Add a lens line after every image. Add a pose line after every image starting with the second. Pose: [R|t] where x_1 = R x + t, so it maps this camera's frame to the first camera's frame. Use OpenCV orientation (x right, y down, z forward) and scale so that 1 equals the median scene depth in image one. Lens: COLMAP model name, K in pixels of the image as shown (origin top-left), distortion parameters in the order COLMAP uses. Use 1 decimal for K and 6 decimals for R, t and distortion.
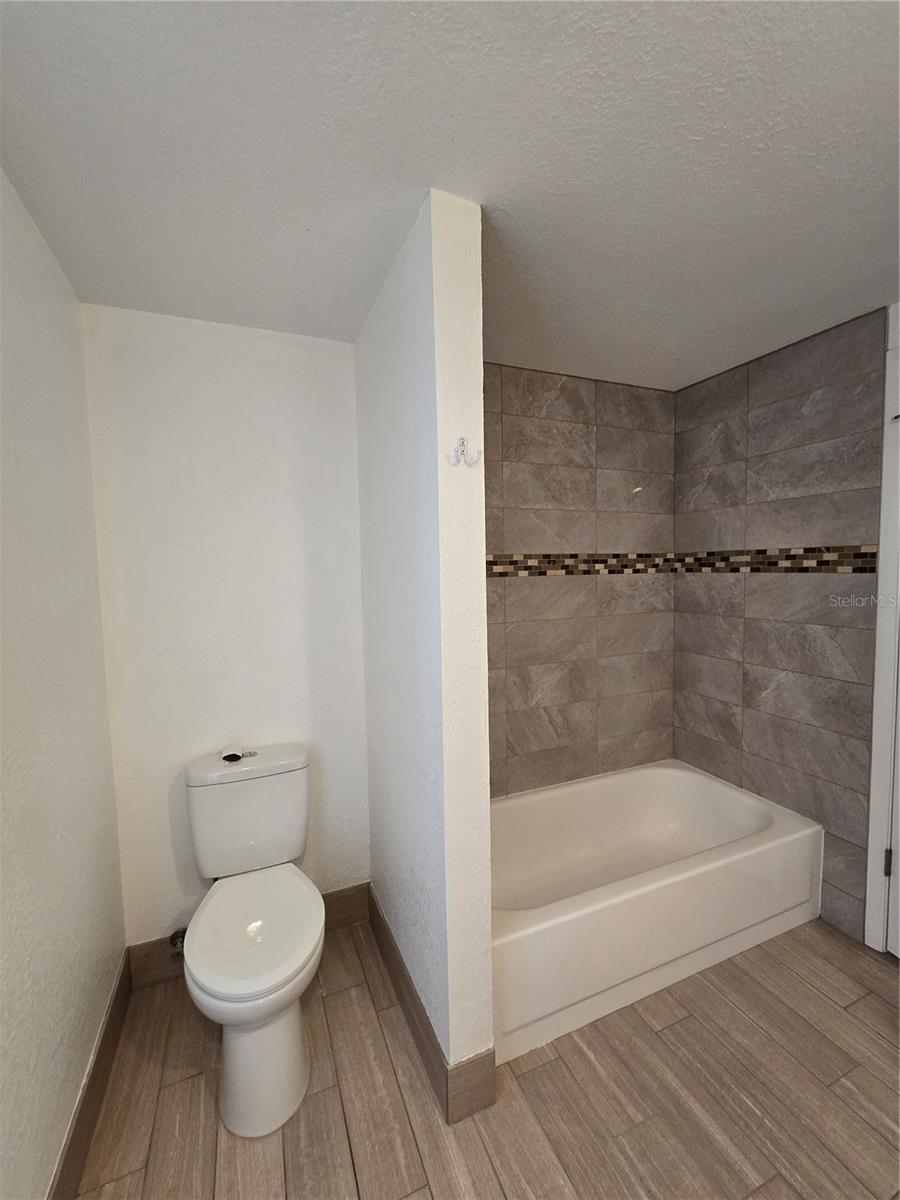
lens RADIAL K [[500.8, 0, 451.7], [0, 500.8, 595.3], [0, 0, 1]] dist [-0.005112, 0.002336]
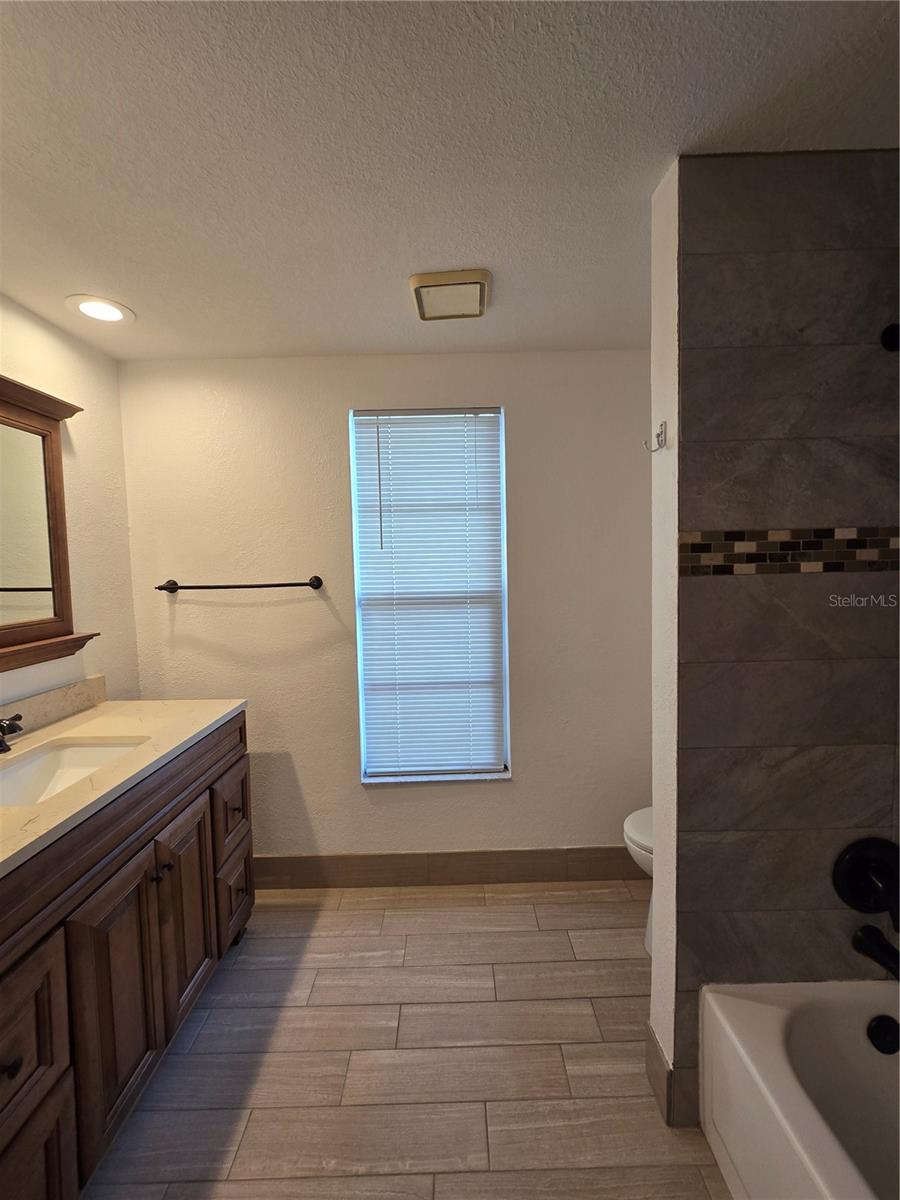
lens RADIAL K [[500.8, 0, 451.7], [0, 500.8, 595.3], [0, 0, 1]] dist [-0.005112, 0.002336]
pose [[-0.382665, 0.096326, -0.918852, 1.042112], [-0.028339, 0.992858, 0.115886, -0.071652], [0.923453, 0.070384, -0.377202, 0.941865]]
